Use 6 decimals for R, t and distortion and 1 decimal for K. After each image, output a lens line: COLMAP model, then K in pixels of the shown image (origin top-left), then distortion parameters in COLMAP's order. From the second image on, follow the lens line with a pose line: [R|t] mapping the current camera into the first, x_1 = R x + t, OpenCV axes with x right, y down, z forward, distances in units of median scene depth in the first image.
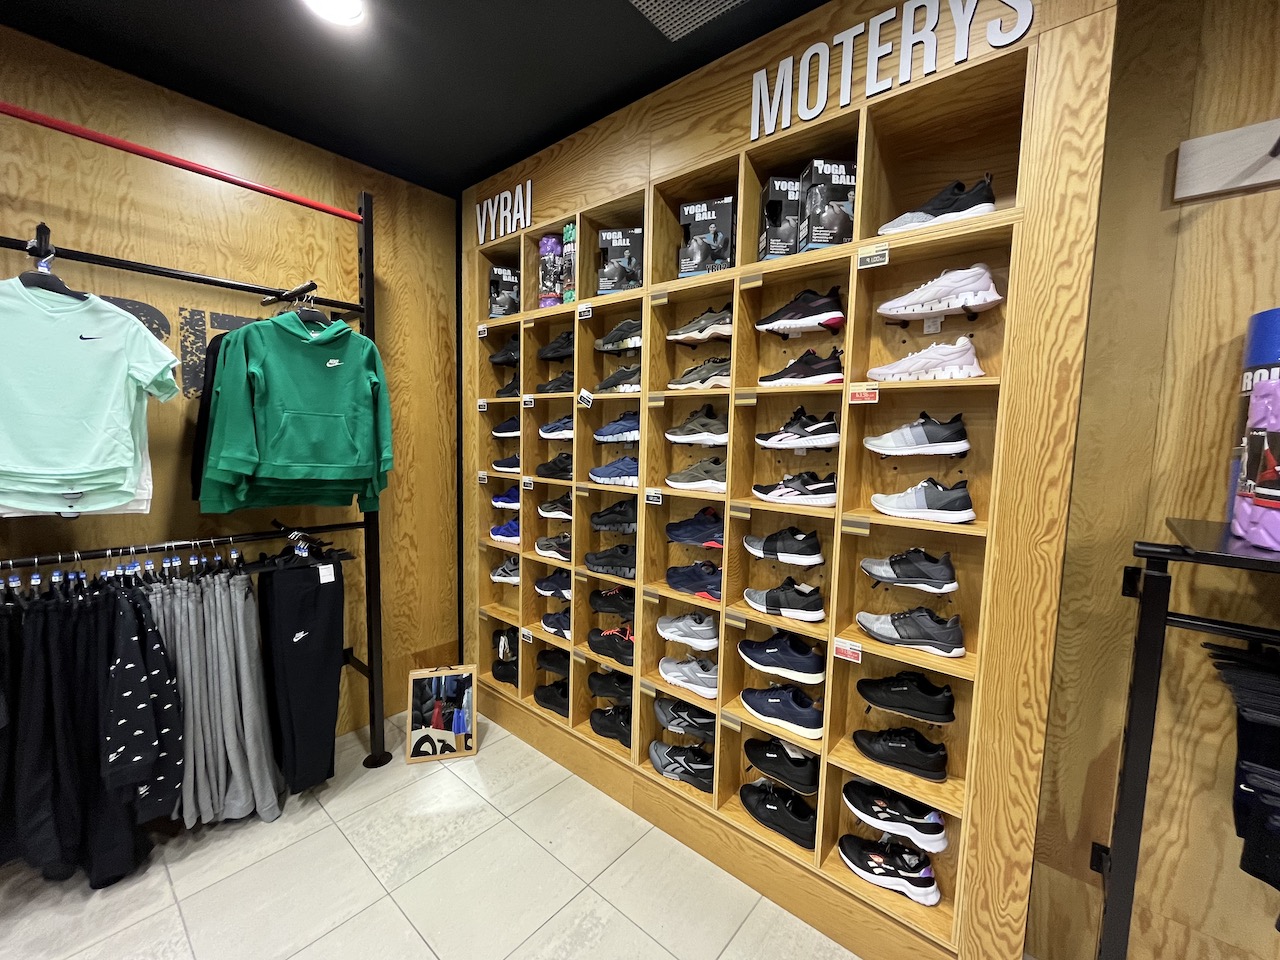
lens RADIAL K [[516.5, 0, 642.4], [0, 516.5, 476.8], [0, 0, 1]] dist [-0.002662, 0.000201]
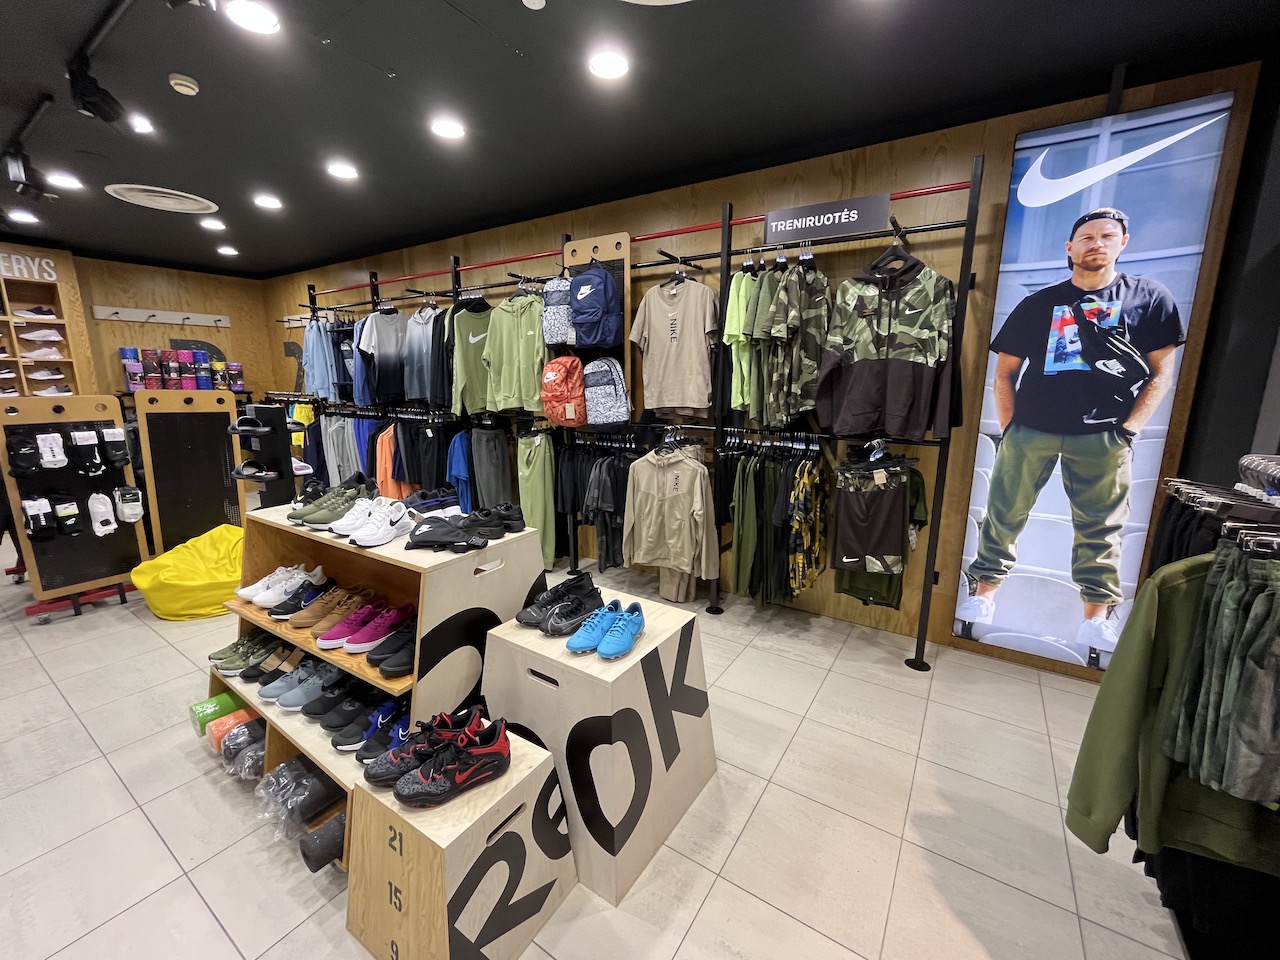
lens RADIAL K [[516.5, 0, 641.1], [0, 516.5, 473.6], [0, 0, 1]] dist [-0.002662, 0.000201]
pose [[-0.119023, -0.203805, 0.971750, -3.852208], [0.086368, 0.972872, 0.214618, 0.200409], [-0.989128, 0.109473, -0.098192, -2.879181]]
